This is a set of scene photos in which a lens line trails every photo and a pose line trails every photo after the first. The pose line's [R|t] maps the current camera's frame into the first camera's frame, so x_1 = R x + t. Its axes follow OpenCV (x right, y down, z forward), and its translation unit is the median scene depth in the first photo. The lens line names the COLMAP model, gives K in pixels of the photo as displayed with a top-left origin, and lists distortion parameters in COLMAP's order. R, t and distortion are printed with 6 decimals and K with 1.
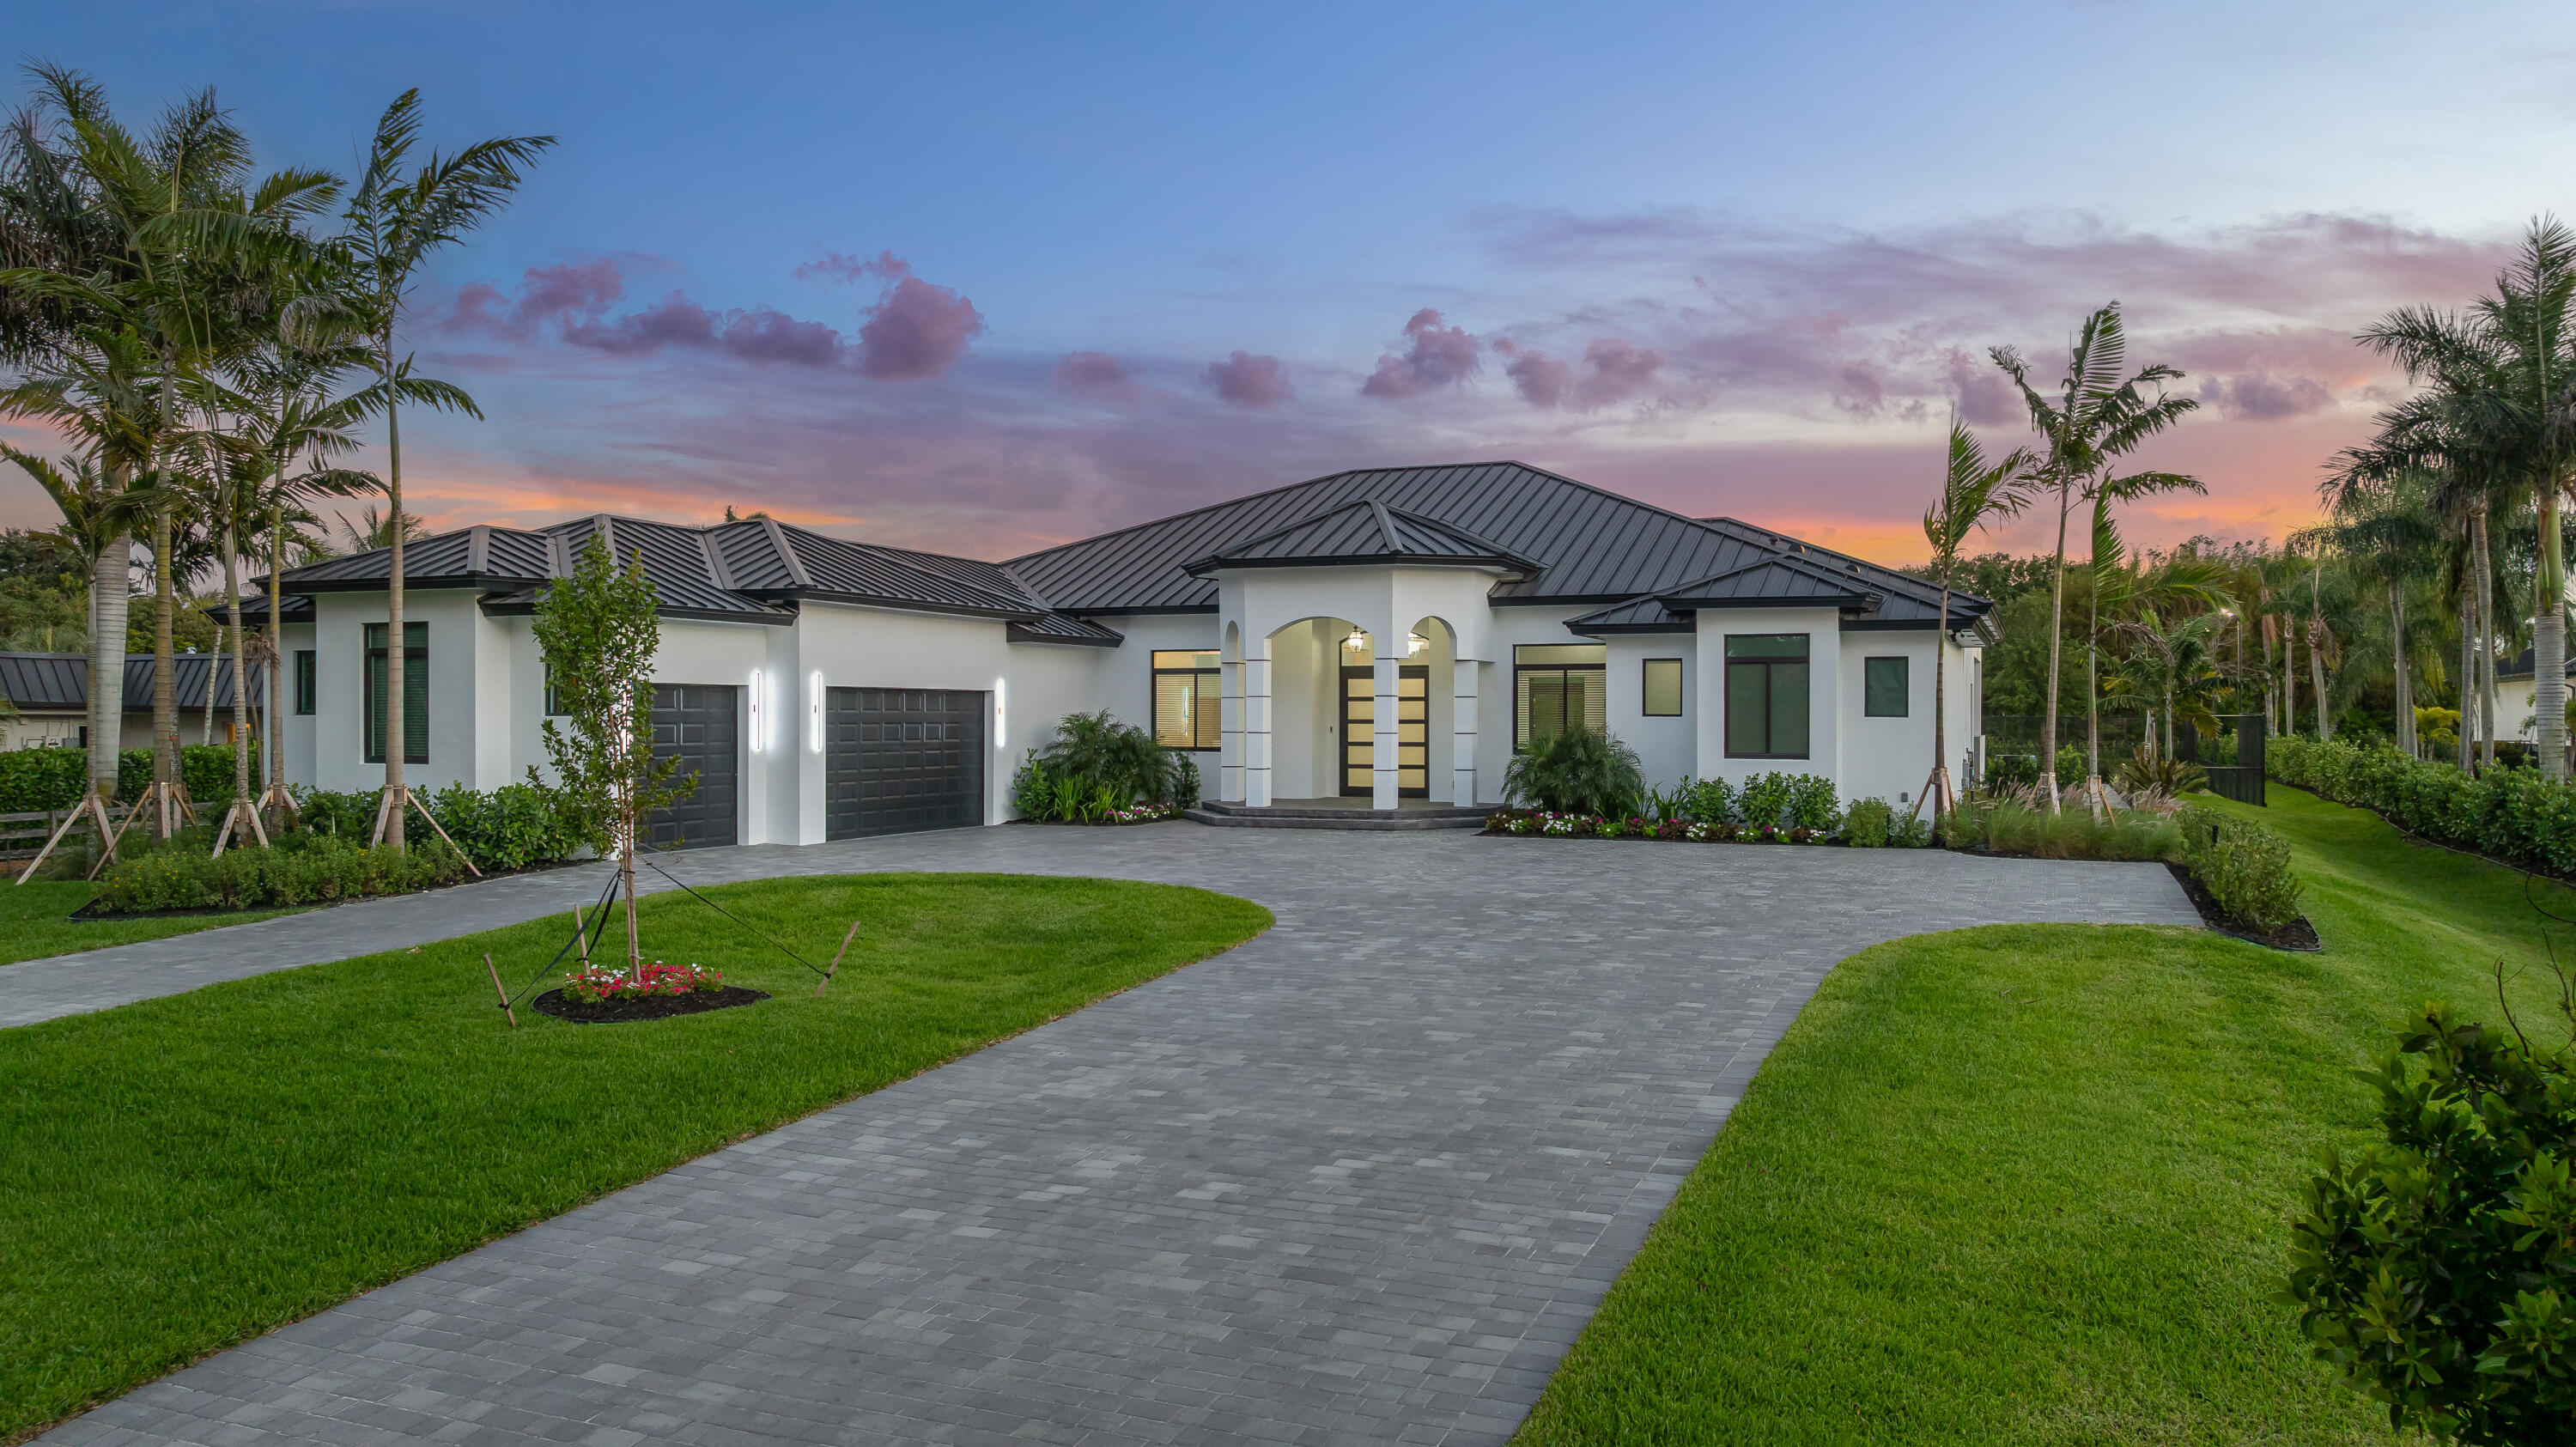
lens RADIAL K [[1813.1, 0, 1288.0], [0, 1813.1, 723.5], [0, 0, 1]] dist [-0.018724, -0.000520]
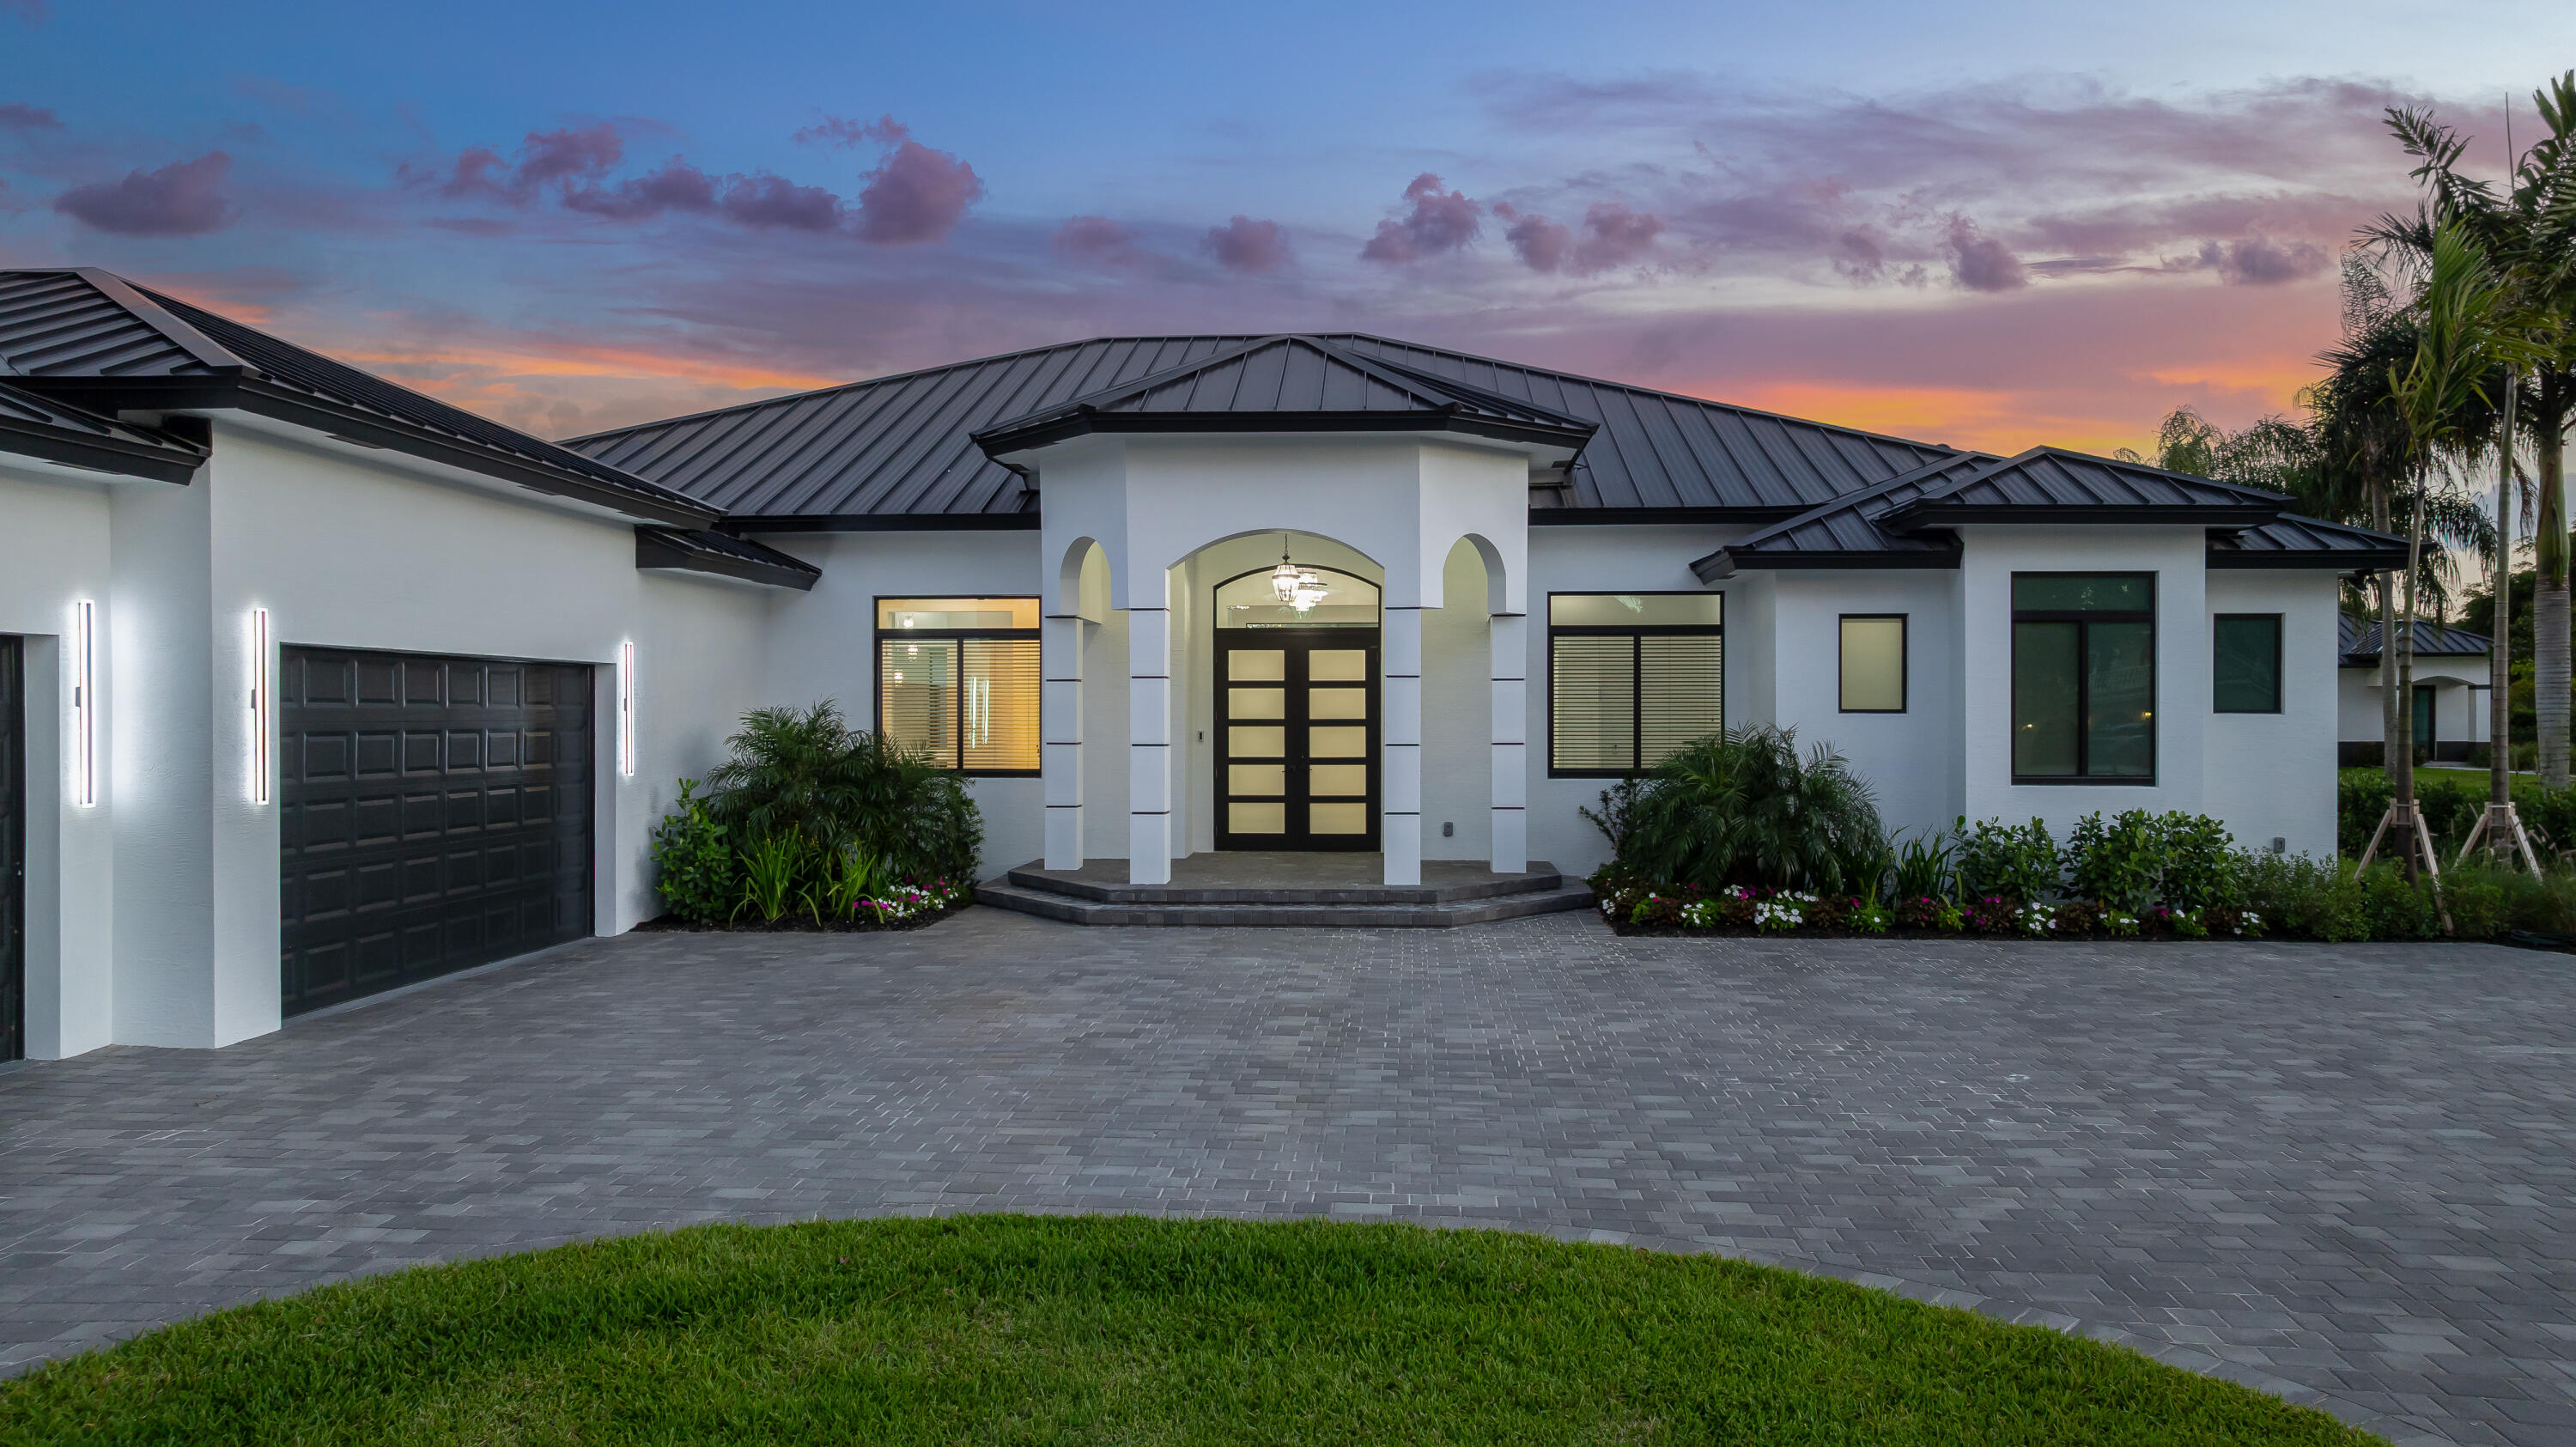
lens RADIAL K [[1813.1, 0, 1288.0], [0, 1813.1, 723.5], [0, 0, 1]] dist [-0.018724, -0.000520]
pose [[0.945435, -0.003743, 0.325788, -0.166890], [0.003124, 0.999992, 0.002423, -0.002678], [-0.325795, -0.001273, 0.945440, 0.527543]]
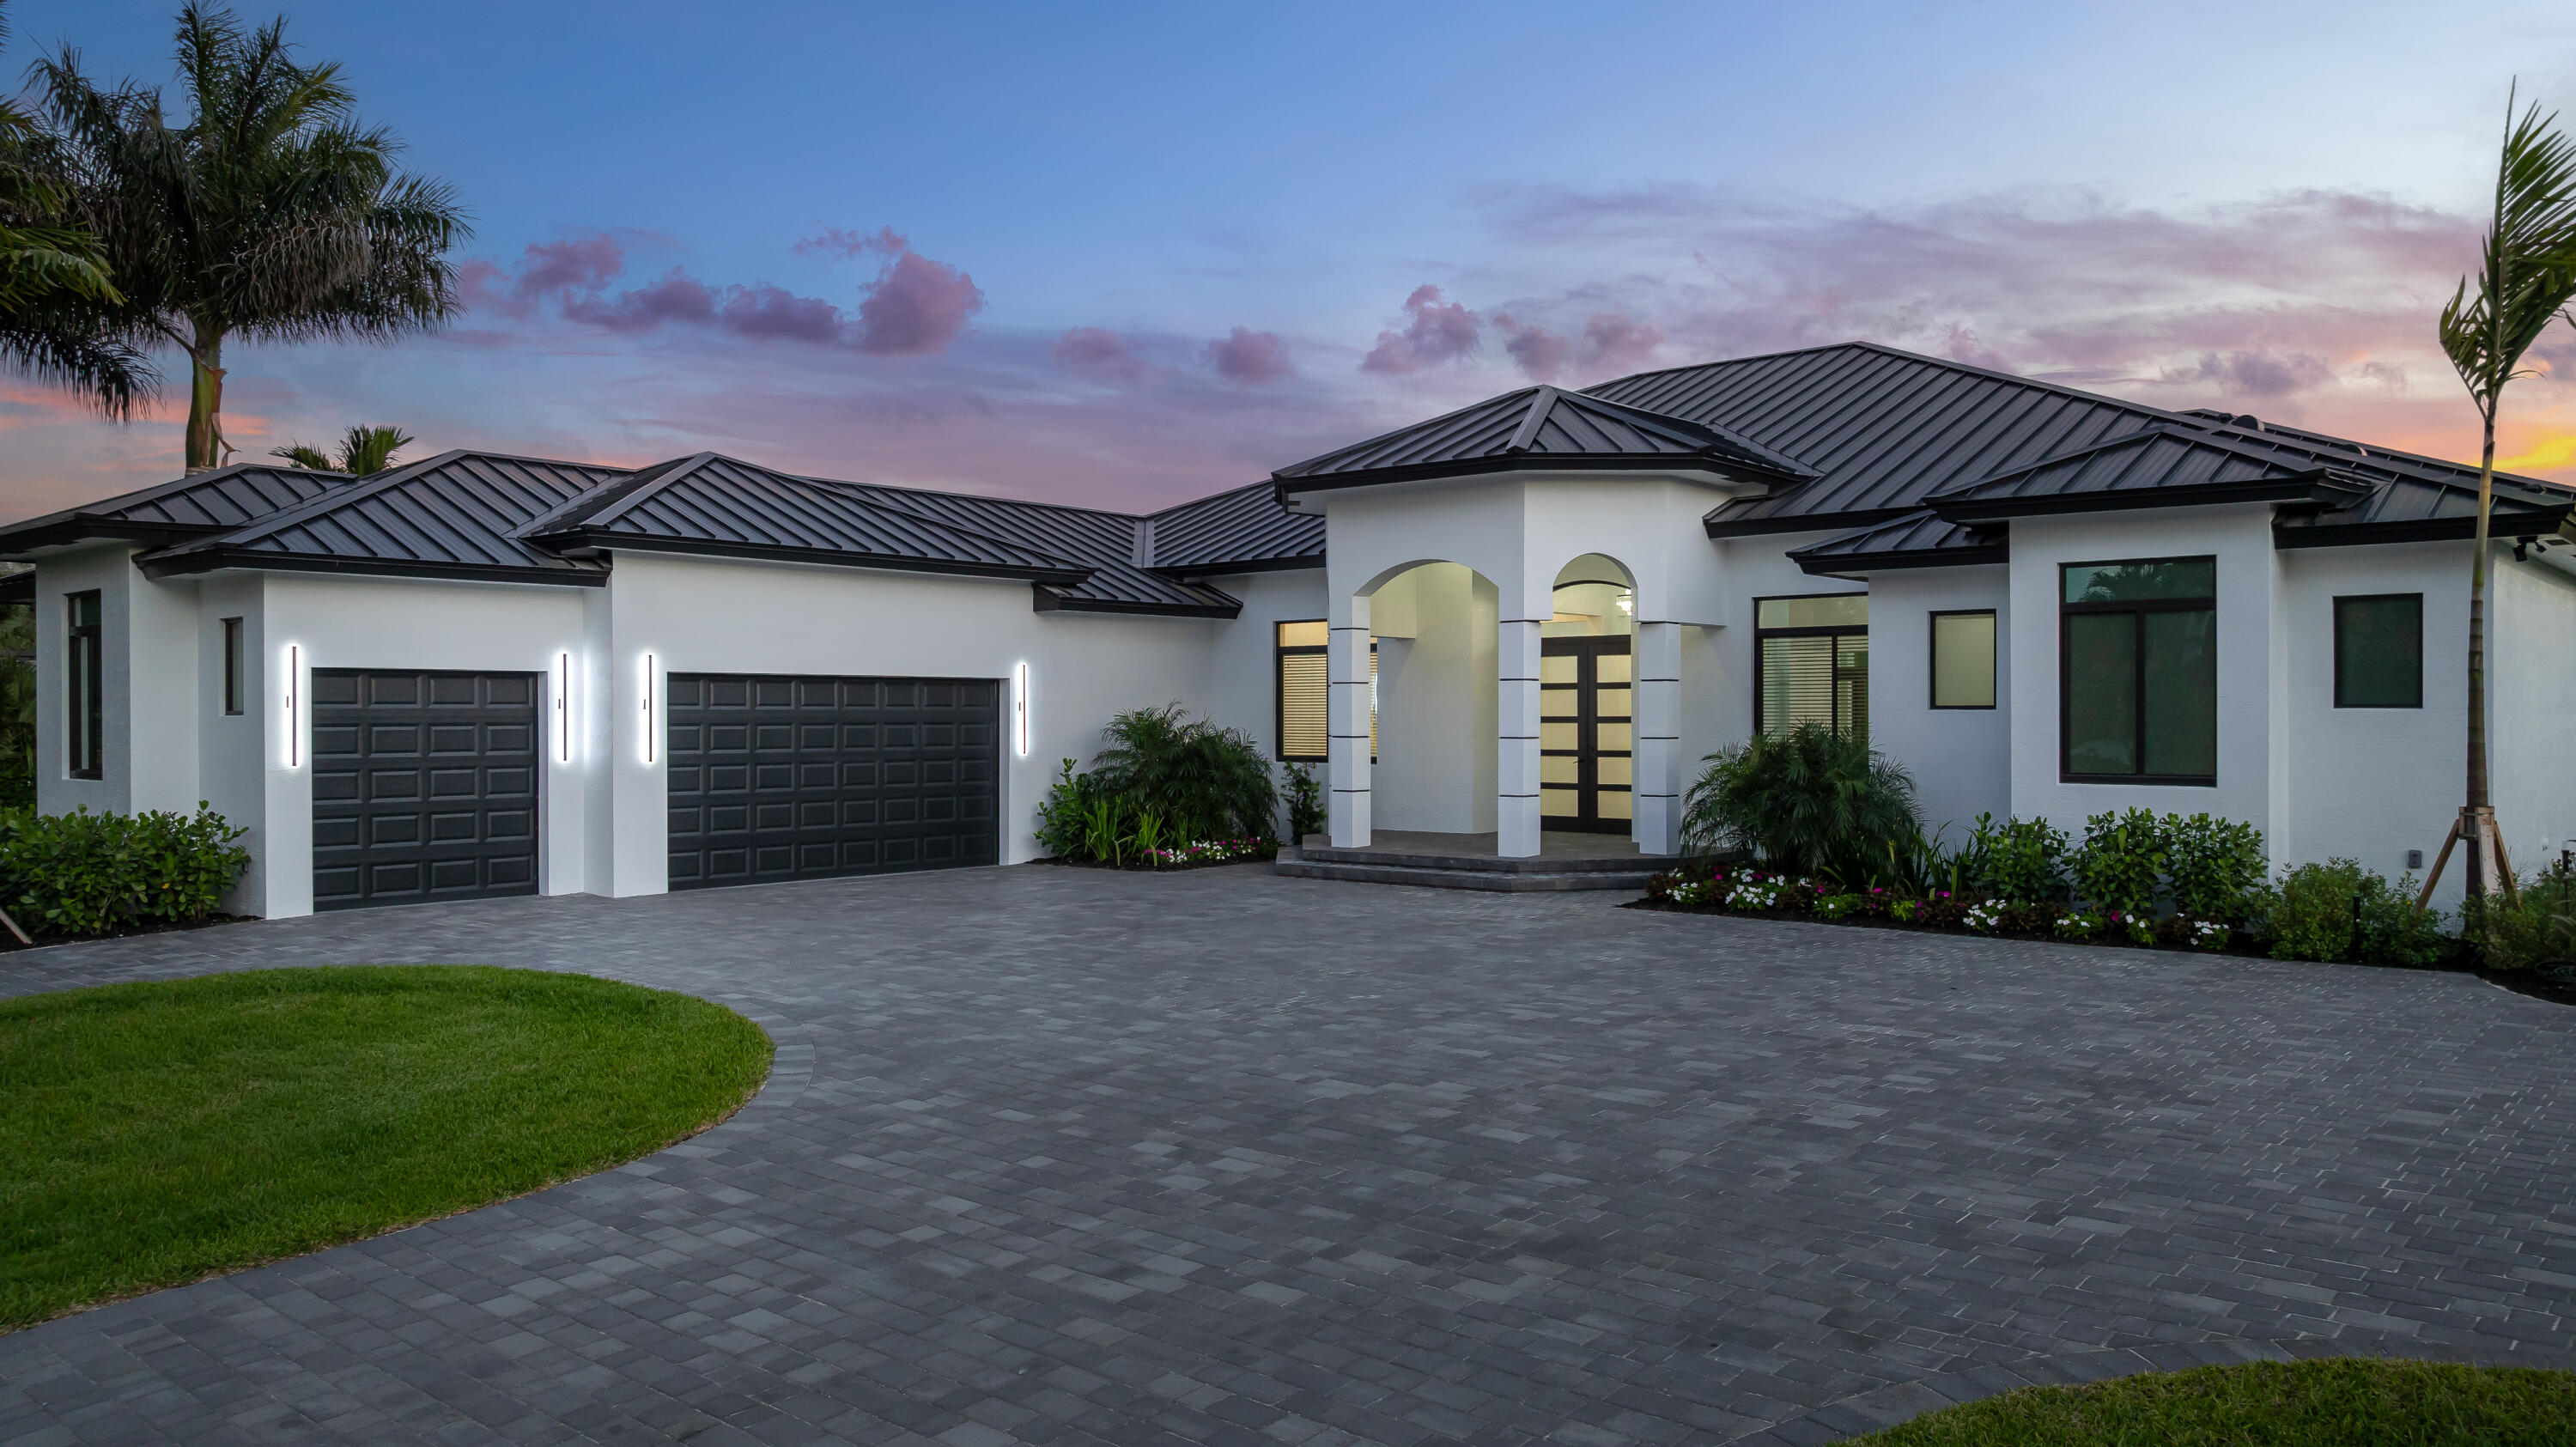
lens RADIAL K [[1813.1, 0, 1288.0], [0, 1813.1, 723.5], [0, 0, 1]] dist [-0.018724, -0.000520]
pose [[0.948712, -0.002533, -0.316132, 0.191024], [0.002542, 0.999997, -0.000383, 0.000321], [0.316132, -0.000440, 0.948715, 0.390301]]
